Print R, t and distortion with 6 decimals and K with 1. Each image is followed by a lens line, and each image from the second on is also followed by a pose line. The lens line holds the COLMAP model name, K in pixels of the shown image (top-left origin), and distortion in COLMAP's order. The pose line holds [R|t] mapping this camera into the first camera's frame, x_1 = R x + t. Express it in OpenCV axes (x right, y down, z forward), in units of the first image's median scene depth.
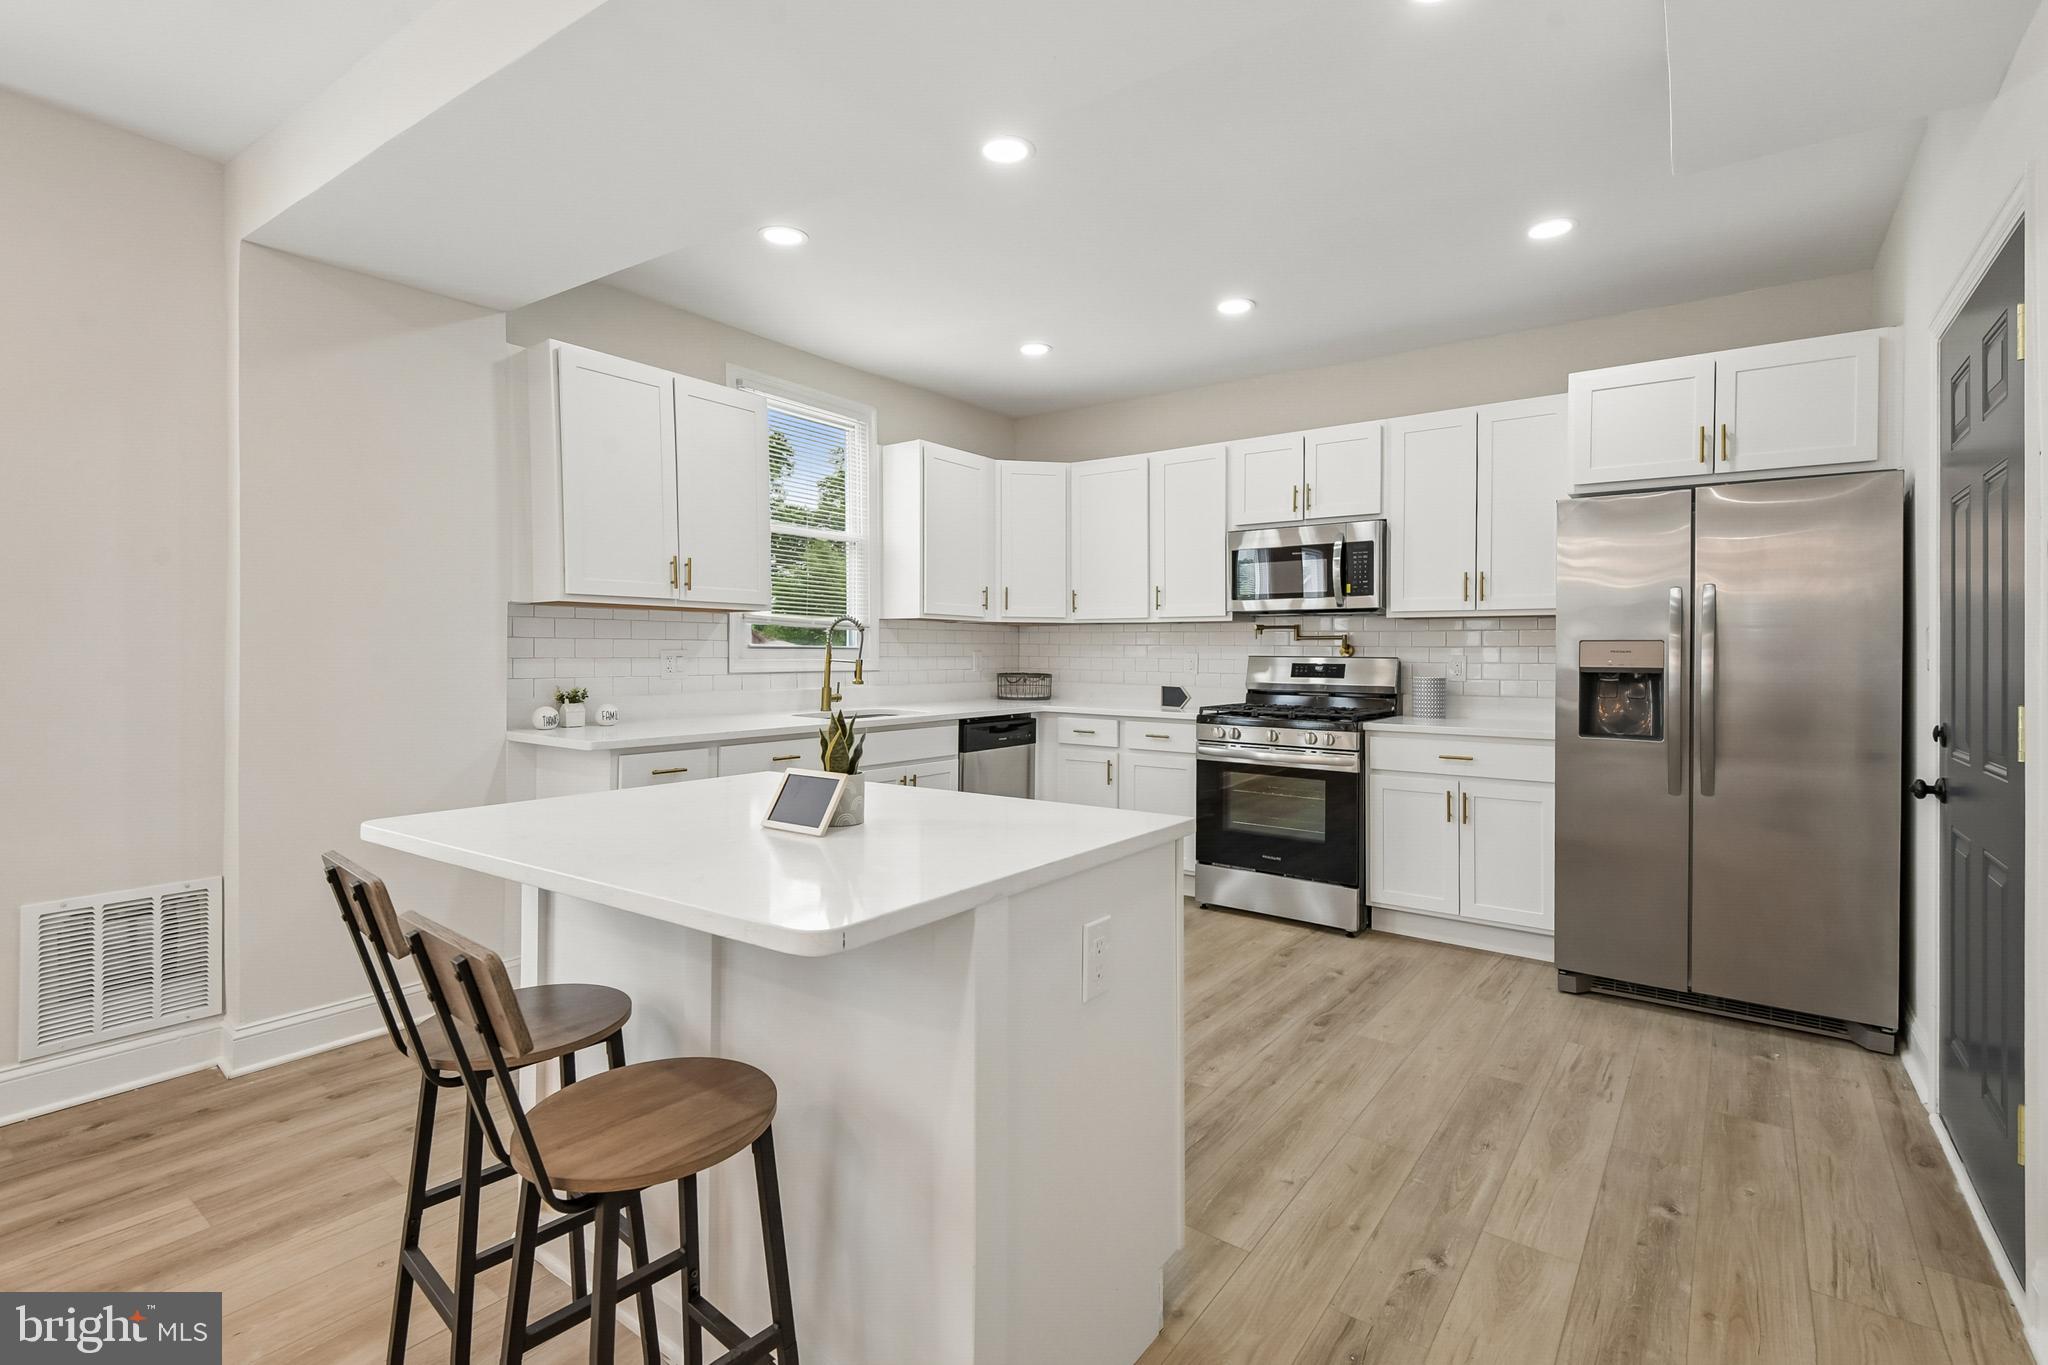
lens RADIAL K [[935.7, 0, 1036.8], [0, 935.7, 652.7], [0, 0, 1]] dist [0.050233, -0.037319]
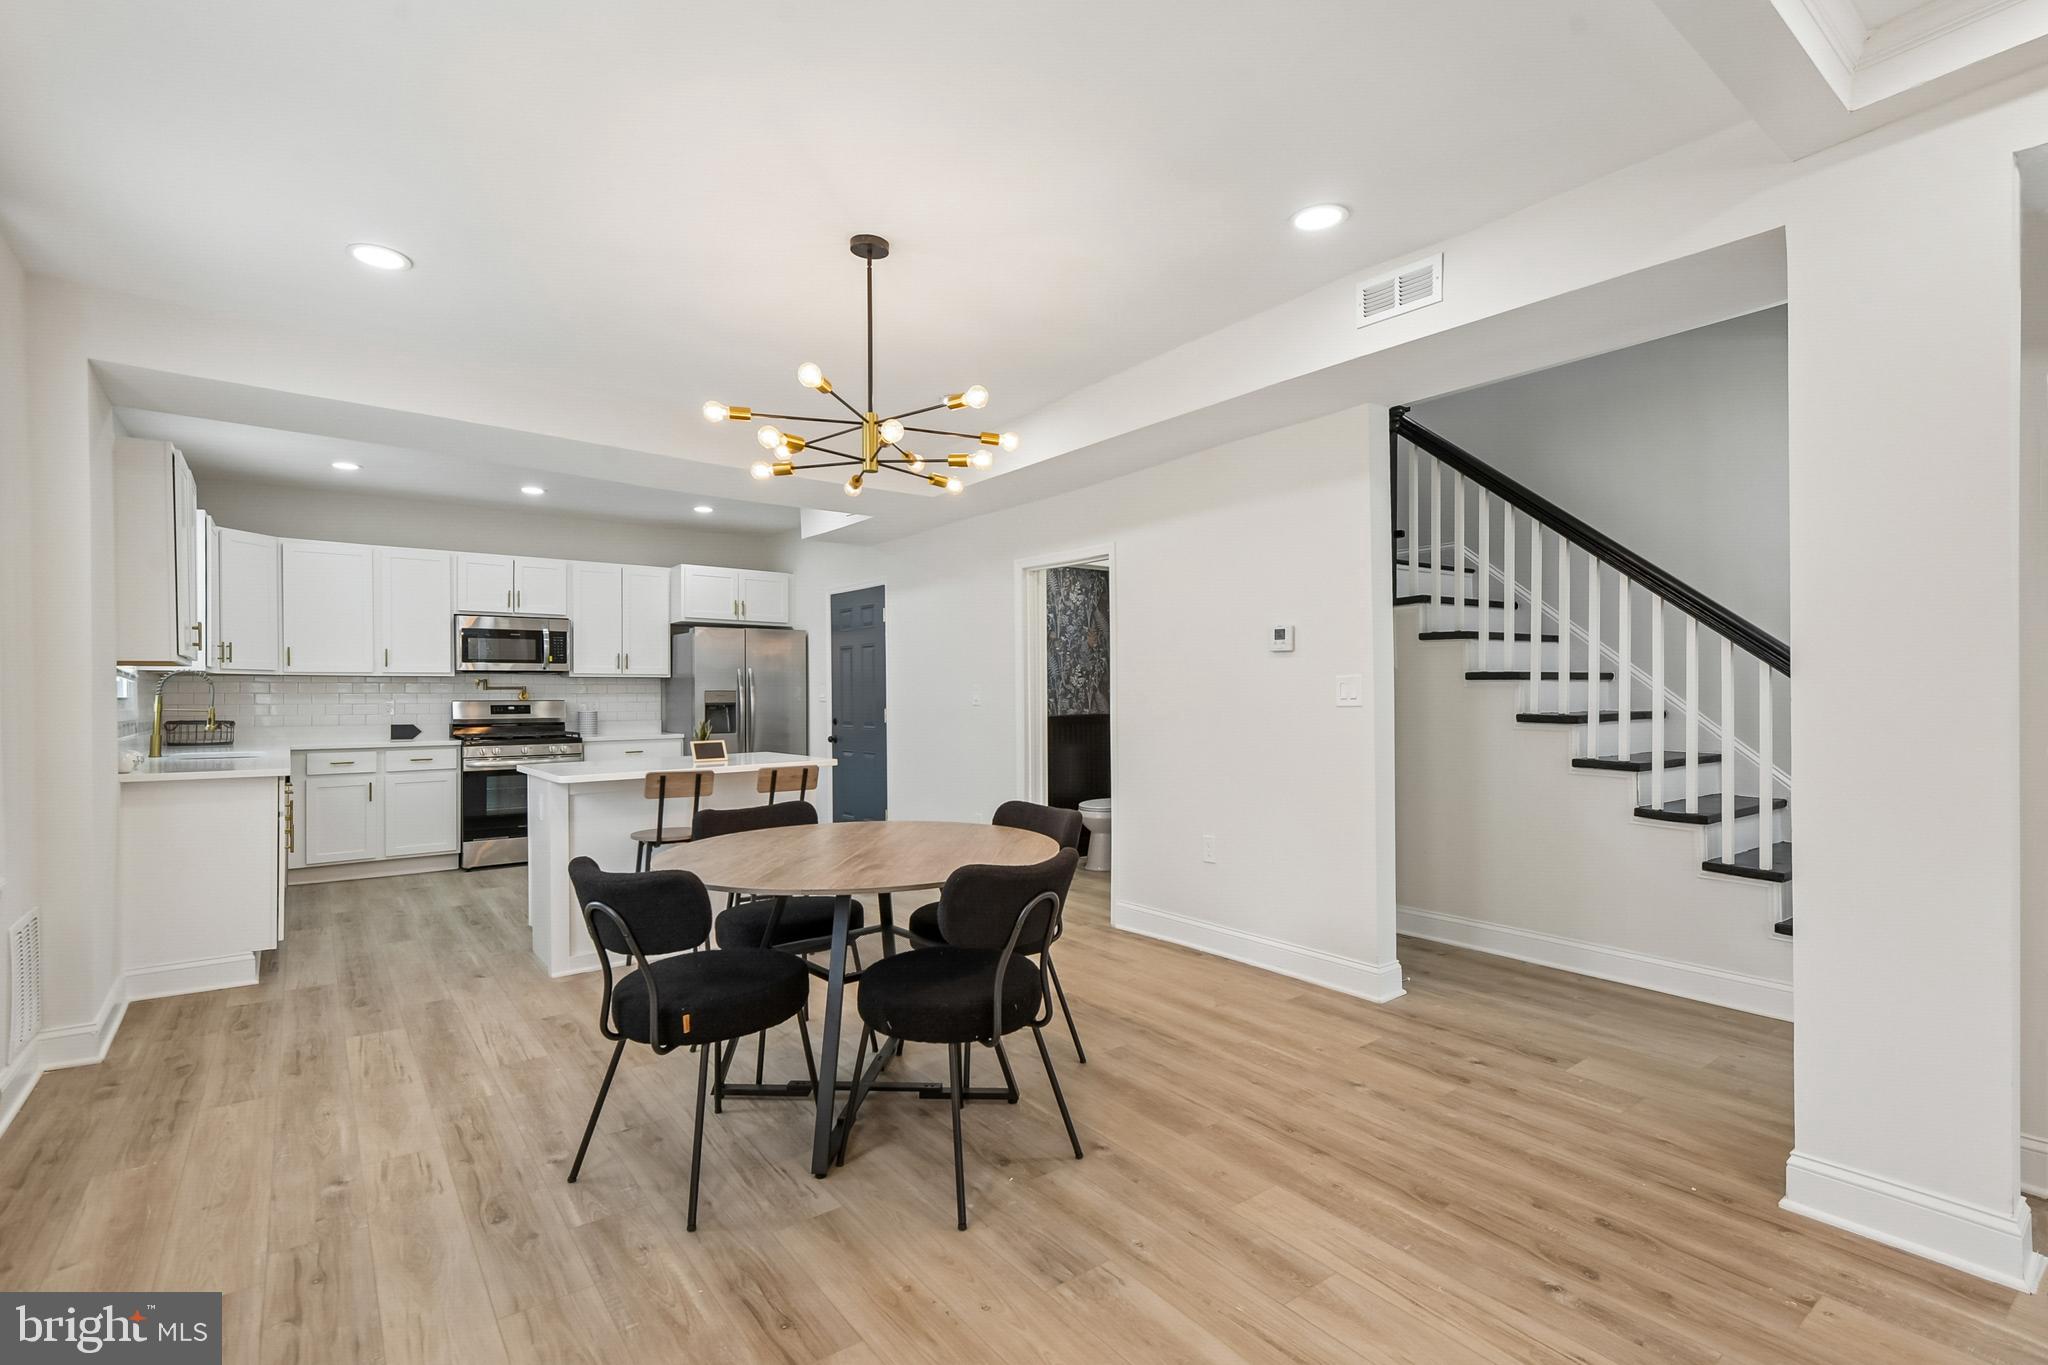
lens RADIAL K [[956.4, 0, 1034.4], [0, 956.4, 687.9], [0, 0, 1]] dist [0.050263, -0.022249]
pose [[0.286879, -0.000549, 0.957967, -1.061845], [0.008049, 0.999966, -0.001837, -0.007291], [-0.957933, 0.008238, 0.286874, -0.304066]]
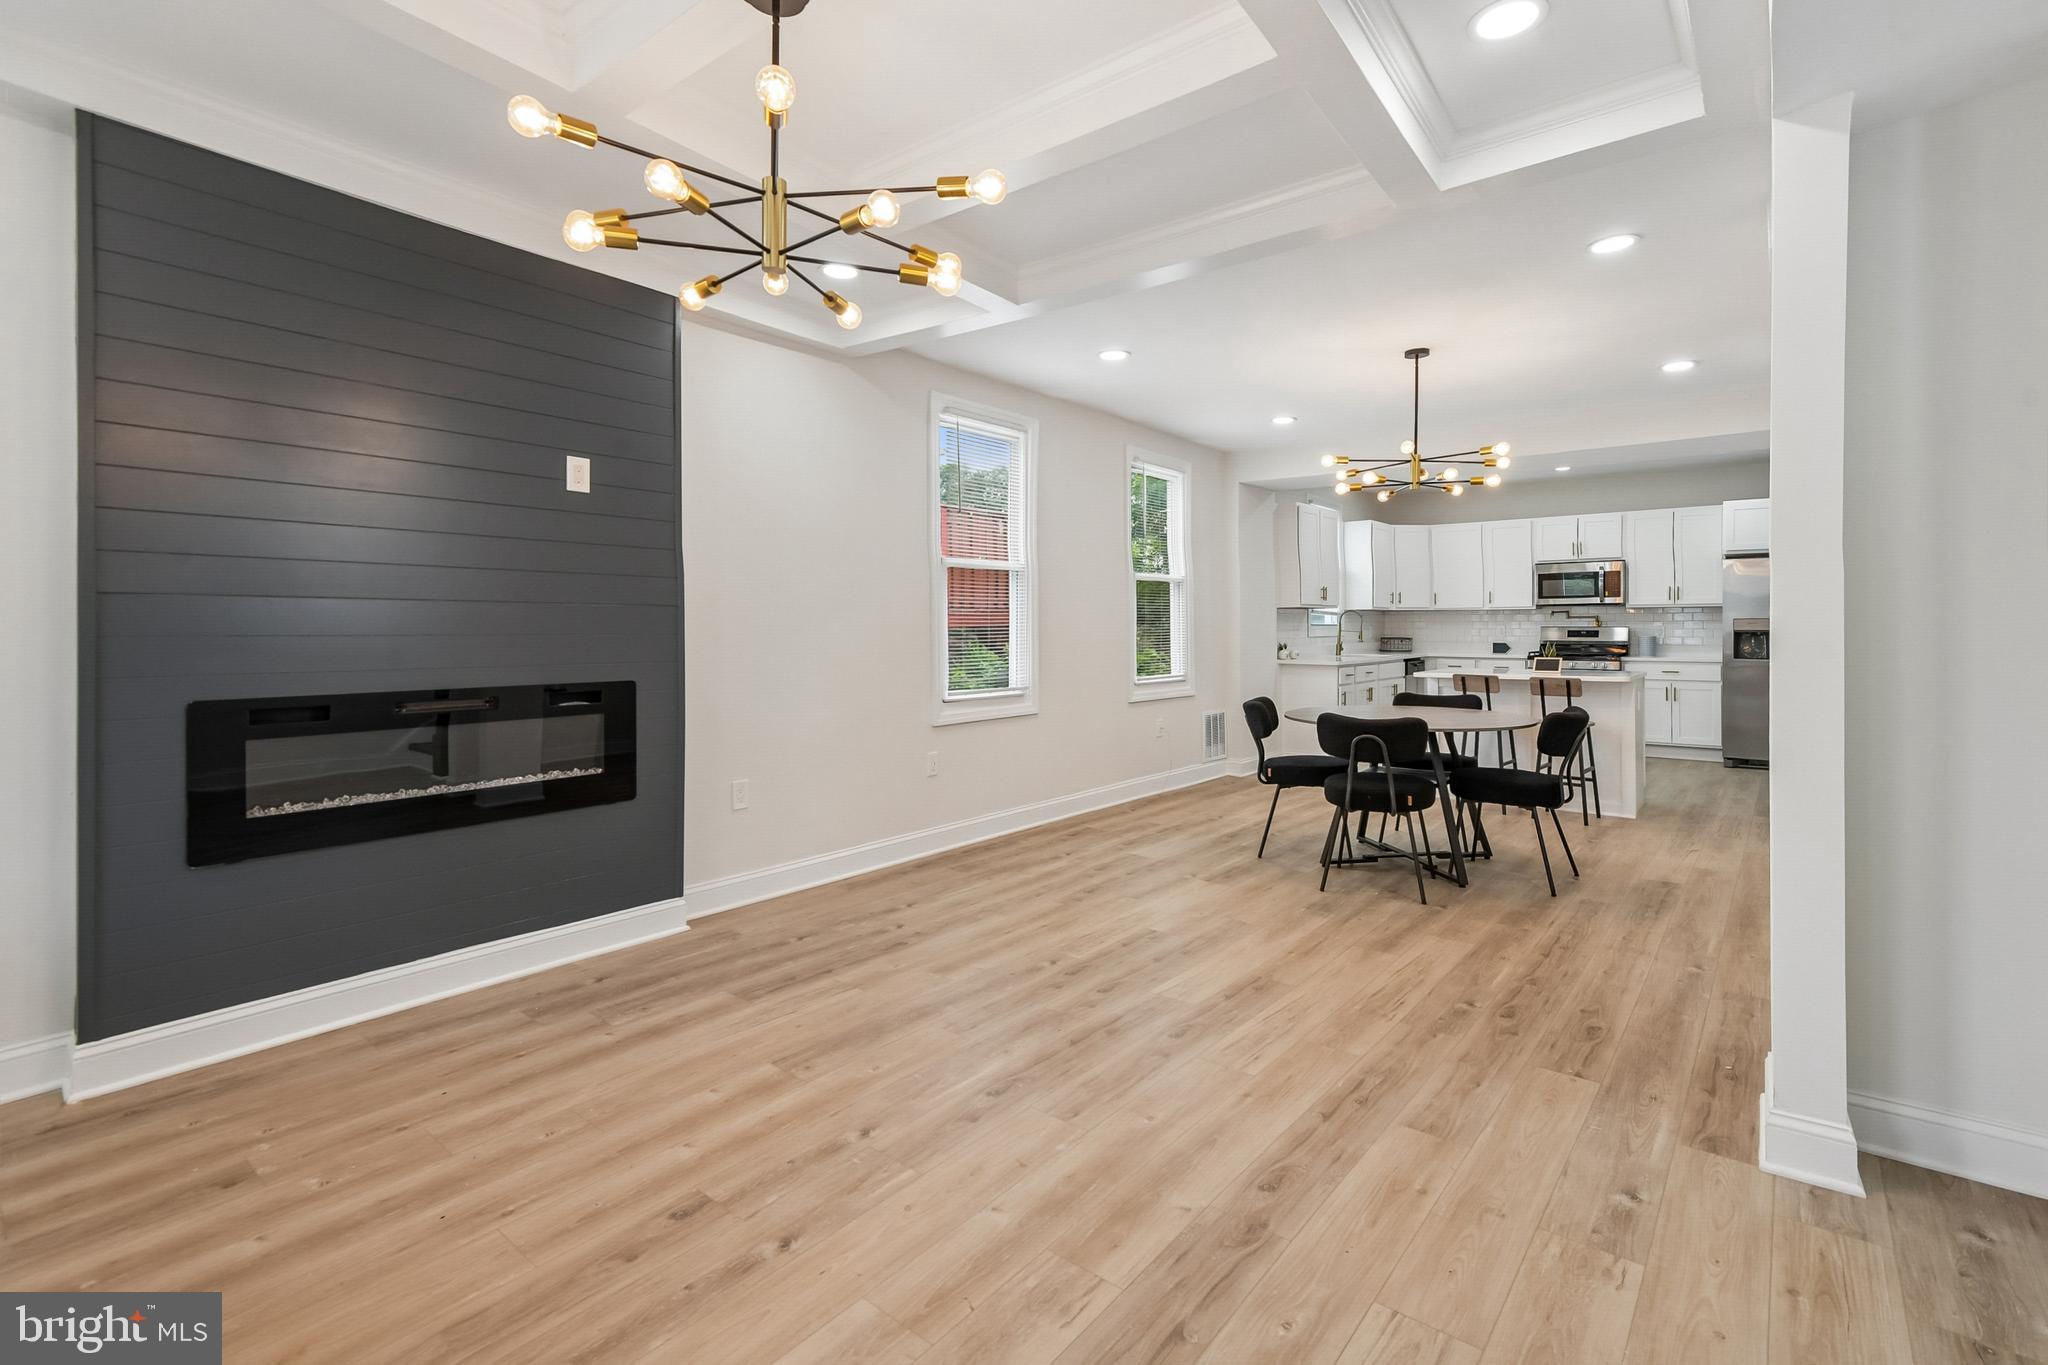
lens RADIAL K [[932.4, 0, 1036.8], [0, 932.4, 627.4], [0, 0, 1]] dist [0.045880, -0.018724]
pose [[0.998889, -0.008797, -0.046306, -0.829251], [0.008792, 0.999961, -0.000318, -0.004521], [0.046307, -0.000090, 0.998927, -1.141510]]
